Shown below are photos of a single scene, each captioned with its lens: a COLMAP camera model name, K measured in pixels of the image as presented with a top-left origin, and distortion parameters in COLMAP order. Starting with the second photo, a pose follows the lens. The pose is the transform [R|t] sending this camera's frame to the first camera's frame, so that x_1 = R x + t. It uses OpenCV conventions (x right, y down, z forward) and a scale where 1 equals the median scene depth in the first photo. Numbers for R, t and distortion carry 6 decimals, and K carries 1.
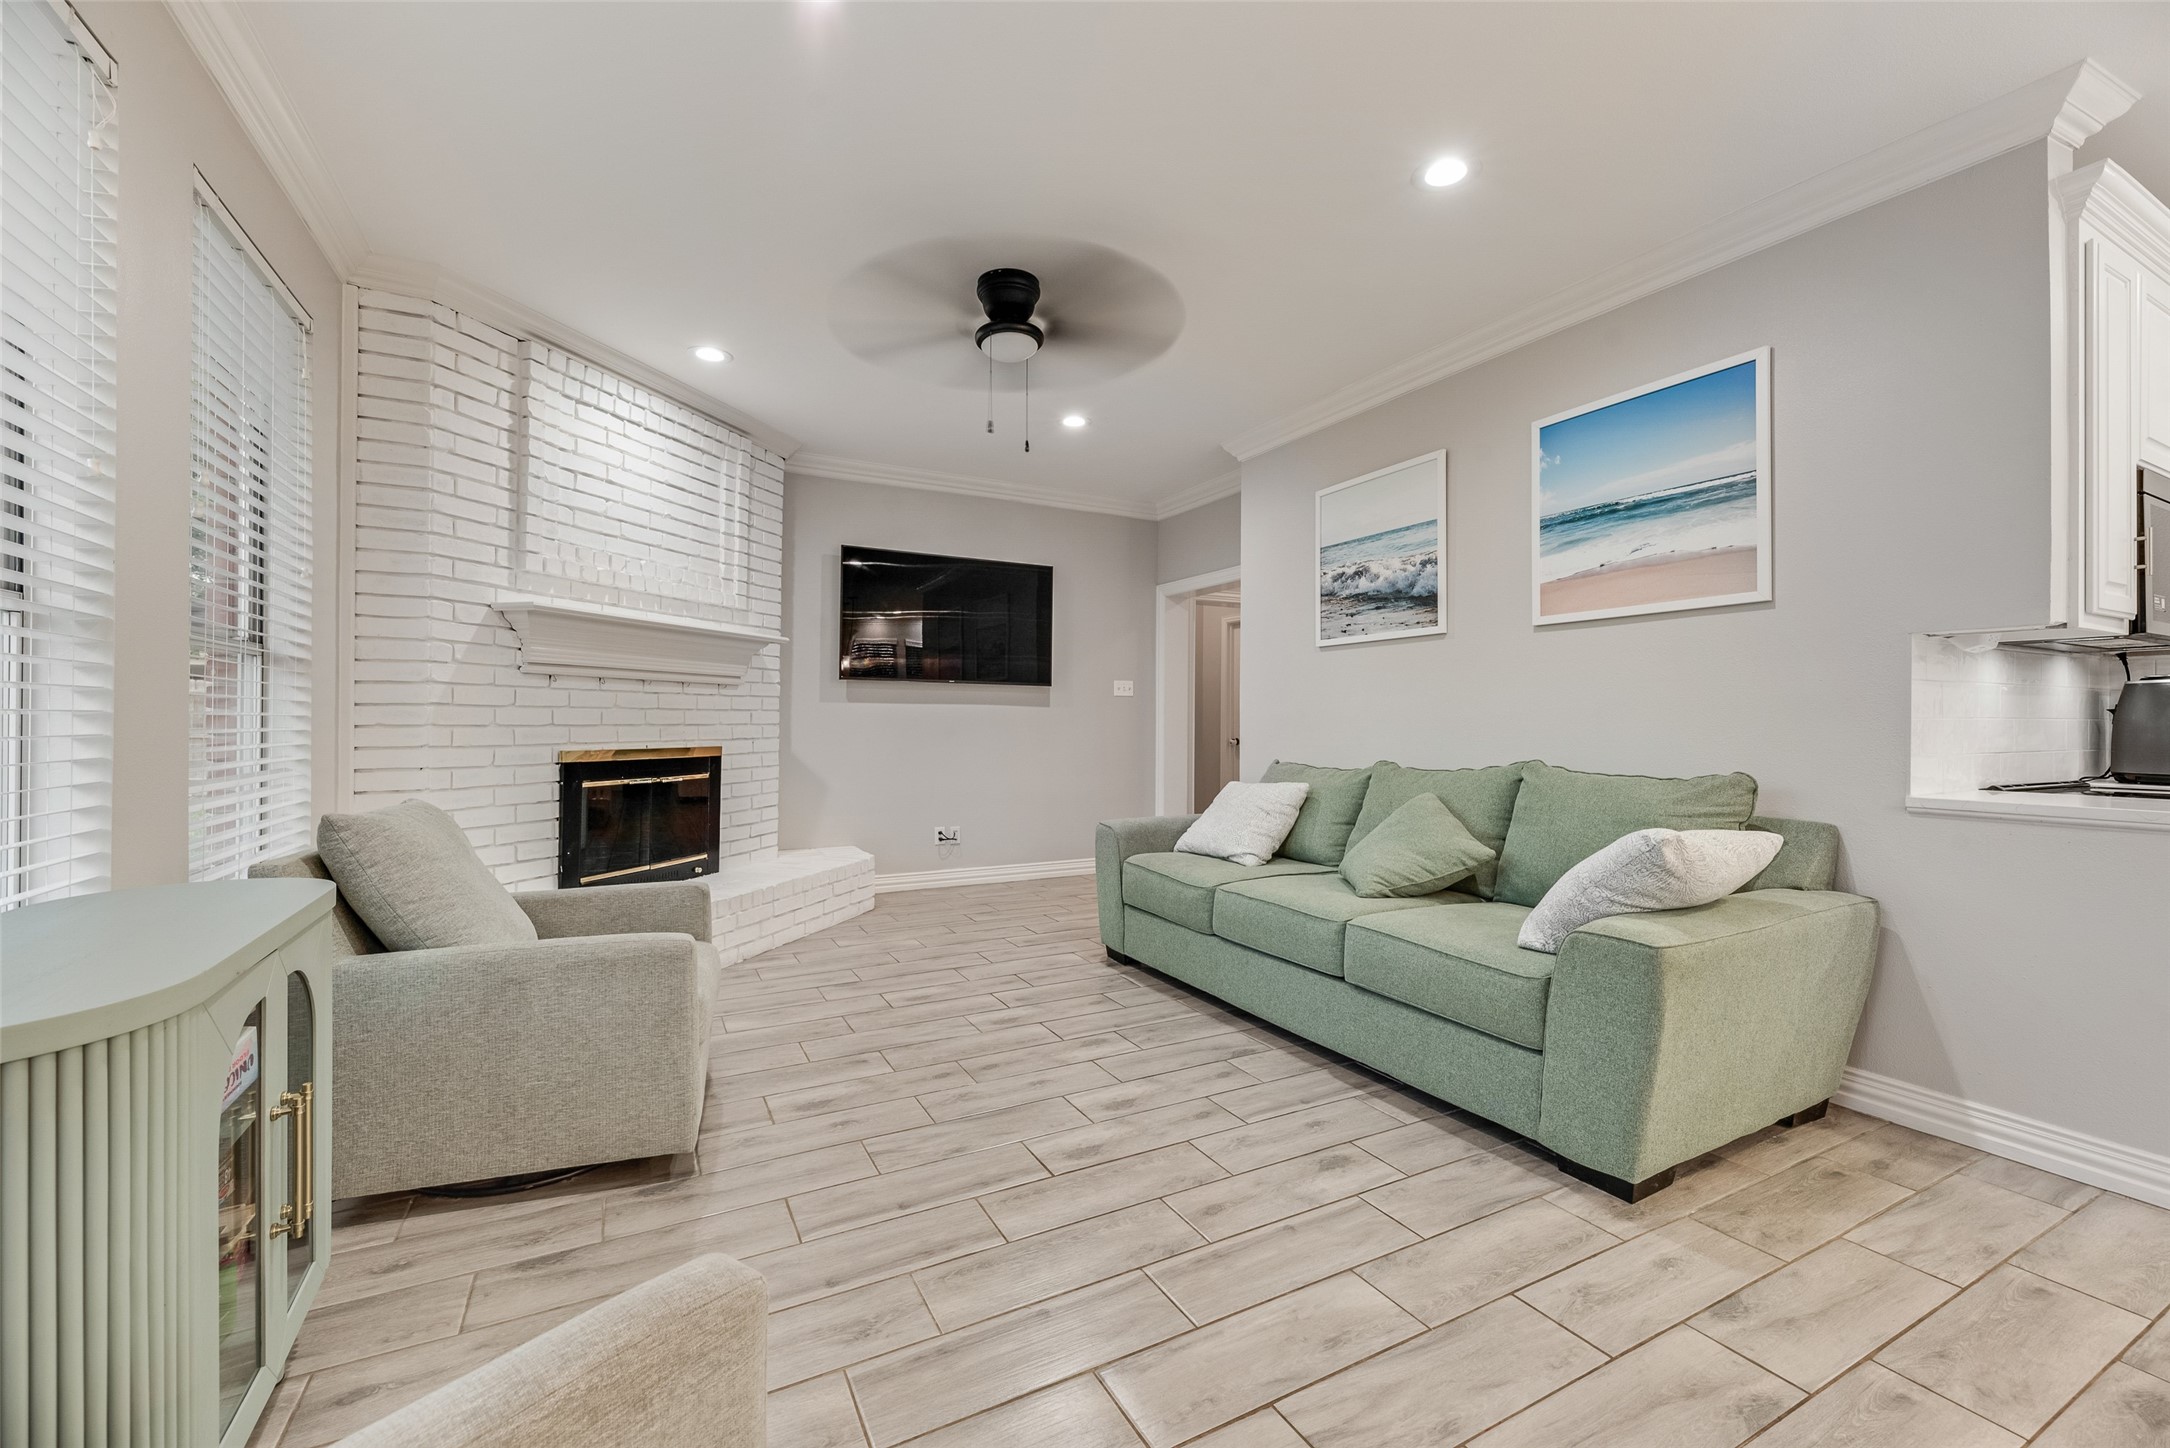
lens RADIAL K [[877.3, 0, 1082.9], [0, 877.3, 719.7], [0, 0, 1]] dist [0.002941, 0.000107]
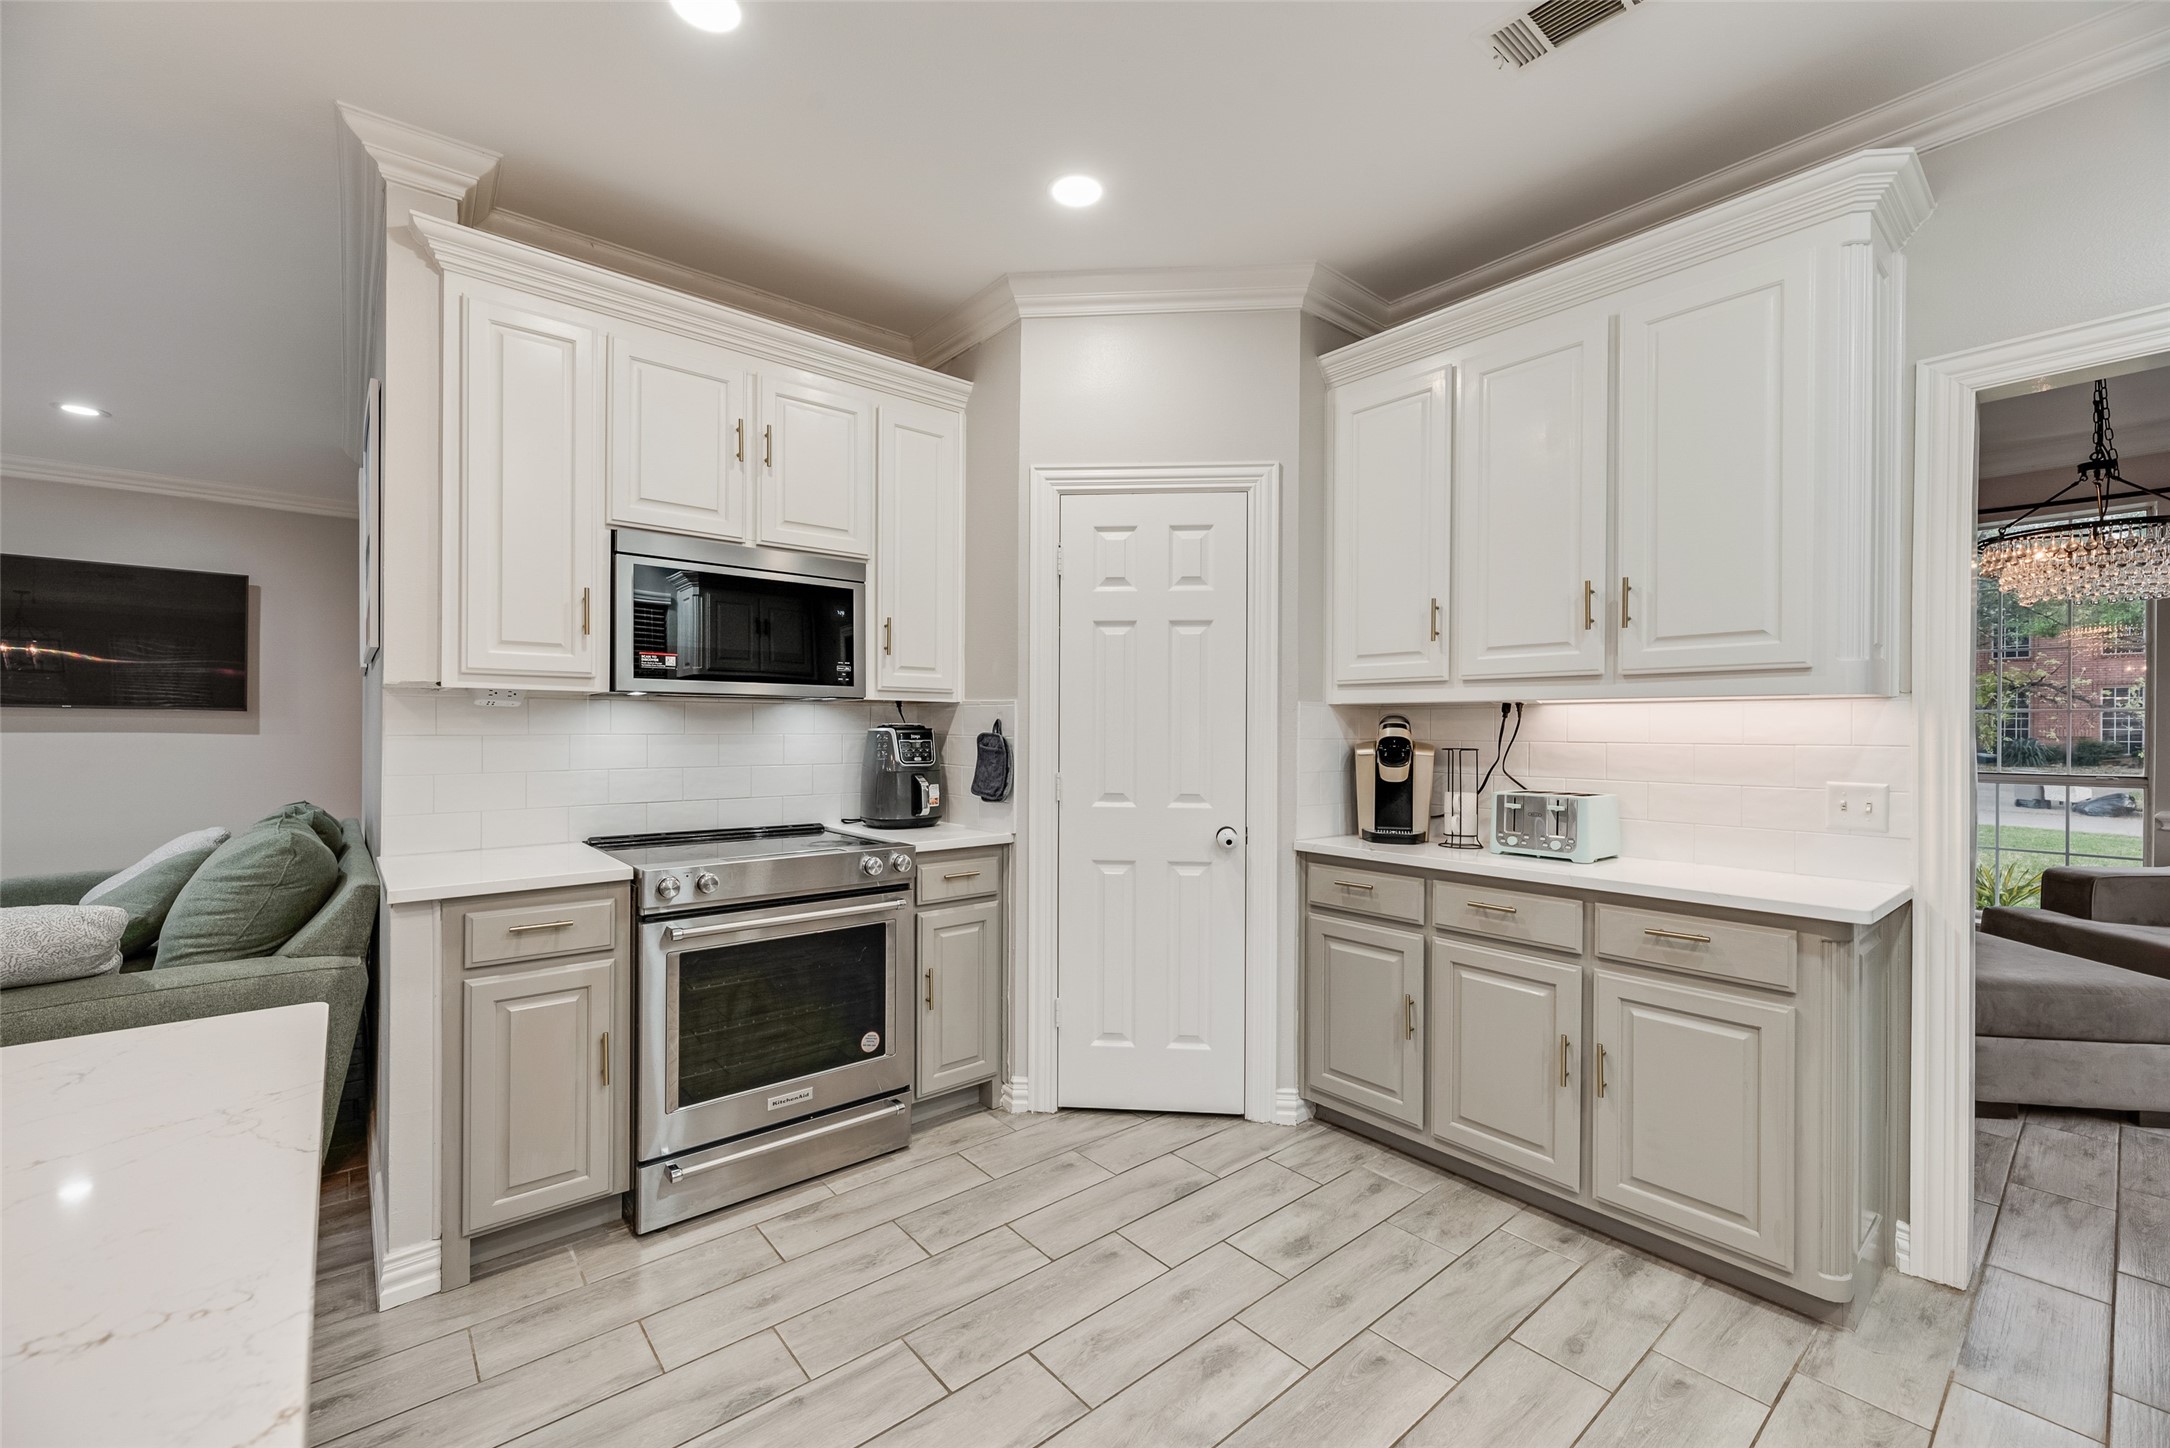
lens RADIAL K [[877.3, 0, 1083.6], [0, 877.3, 728.7], [0, 0, 1]] dist [0.002941, 0.000107]
pose [[0.981385, 0.002694, 0.192034, 0.666879], [-0.003234, 0.999992, 0.002496, -0.025426], [-0.192025, -0.003071, 0.981385, -0.040986]]
